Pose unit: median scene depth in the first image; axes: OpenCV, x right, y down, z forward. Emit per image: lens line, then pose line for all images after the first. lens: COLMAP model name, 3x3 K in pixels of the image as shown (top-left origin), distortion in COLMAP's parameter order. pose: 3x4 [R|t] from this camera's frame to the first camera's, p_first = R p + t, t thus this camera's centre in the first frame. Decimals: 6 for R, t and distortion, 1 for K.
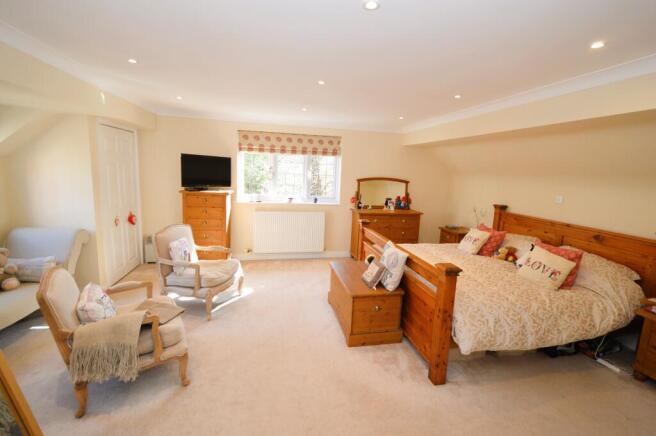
lens RADIAL K [[291.6, 0, 331.6], [0, 291.6, 215.9], [0, 0, 1]] dist [0.025460, 0.000032]
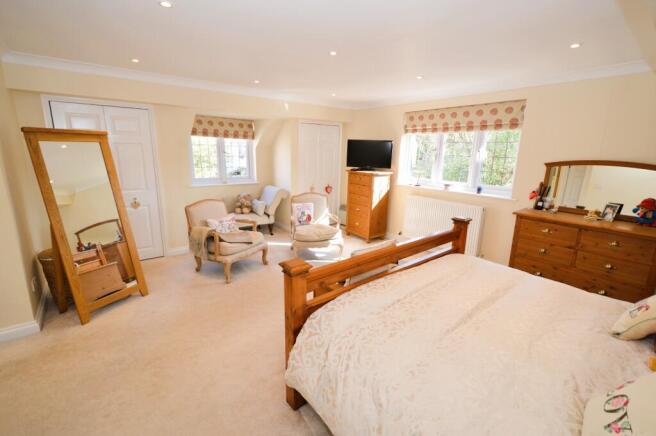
lens RADIAL K [[291.6, 0, 330.7], [0, 291.6, 217.7], [0, 0, 1]] dist [0.025460, 0.000032]
pose [[0.456604, 0.177475, -0.871789, 0.494189], [-0.130803, 0.982644, 0.131534, -0.035653], [0.880002, 0.053974, 0.471893, 0.315937]]
